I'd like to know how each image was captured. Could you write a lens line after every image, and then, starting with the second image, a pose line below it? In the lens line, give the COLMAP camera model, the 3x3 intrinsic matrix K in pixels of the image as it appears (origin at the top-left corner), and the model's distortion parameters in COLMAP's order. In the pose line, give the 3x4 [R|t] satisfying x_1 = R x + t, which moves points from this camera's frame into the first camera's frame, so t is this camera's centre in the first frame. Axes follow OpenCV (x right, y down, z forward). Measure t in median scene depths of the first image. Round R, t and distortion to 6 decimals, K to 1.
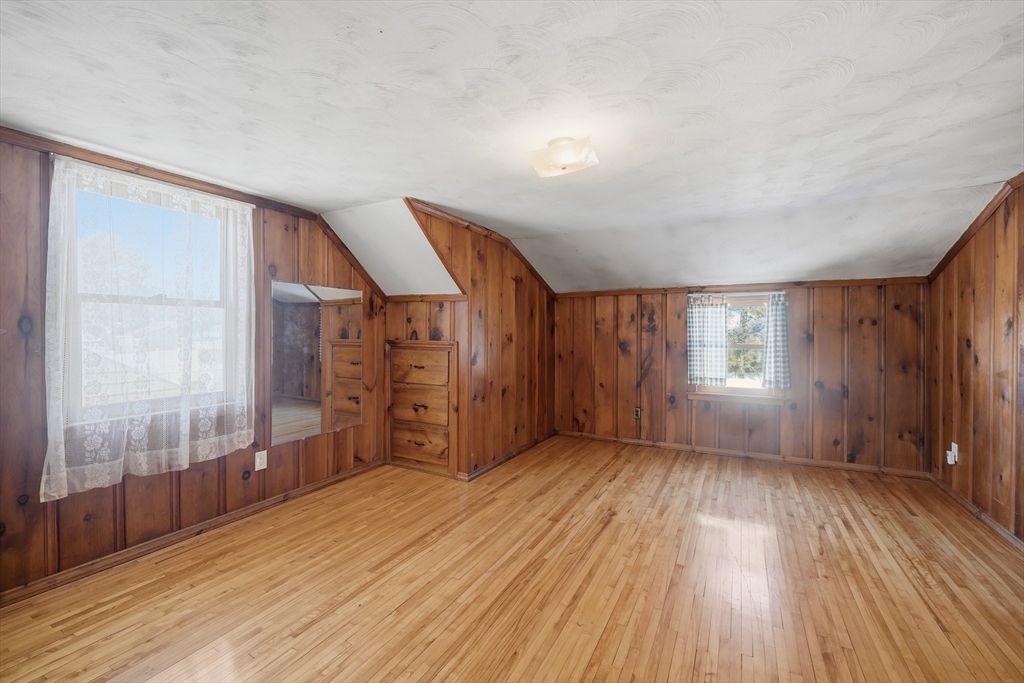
lens RADIAL K [[425.1, 0, 512.2], [0, 425.1, 333.4], [0, 0, 1]] dist [-0.002155, -0.000482]
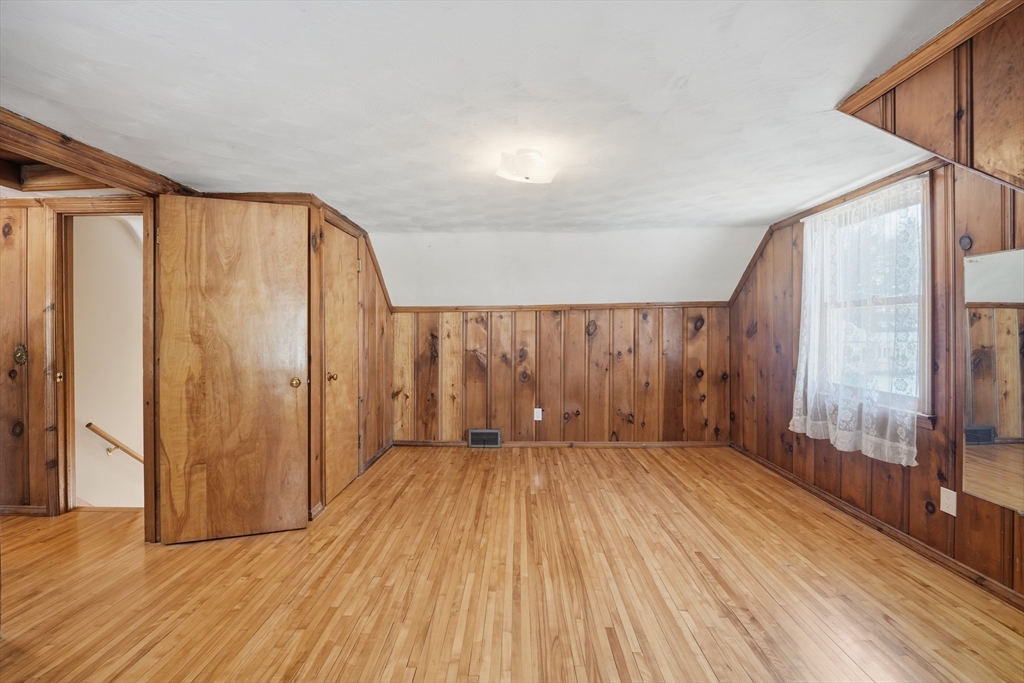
lens RADIAL K [[421.8, 0, 510.9], [0, 421.8, 332.8], [0, 0, 1]] dist [-0.000654, -0.000698]
pose [[-0.889064, 0.004570, -0.457760, 0.334158], [-0.001419, 0.999918, 0.012738, -0.005663], [0.457780, 0.011975, -0.888985, 0.999817]]
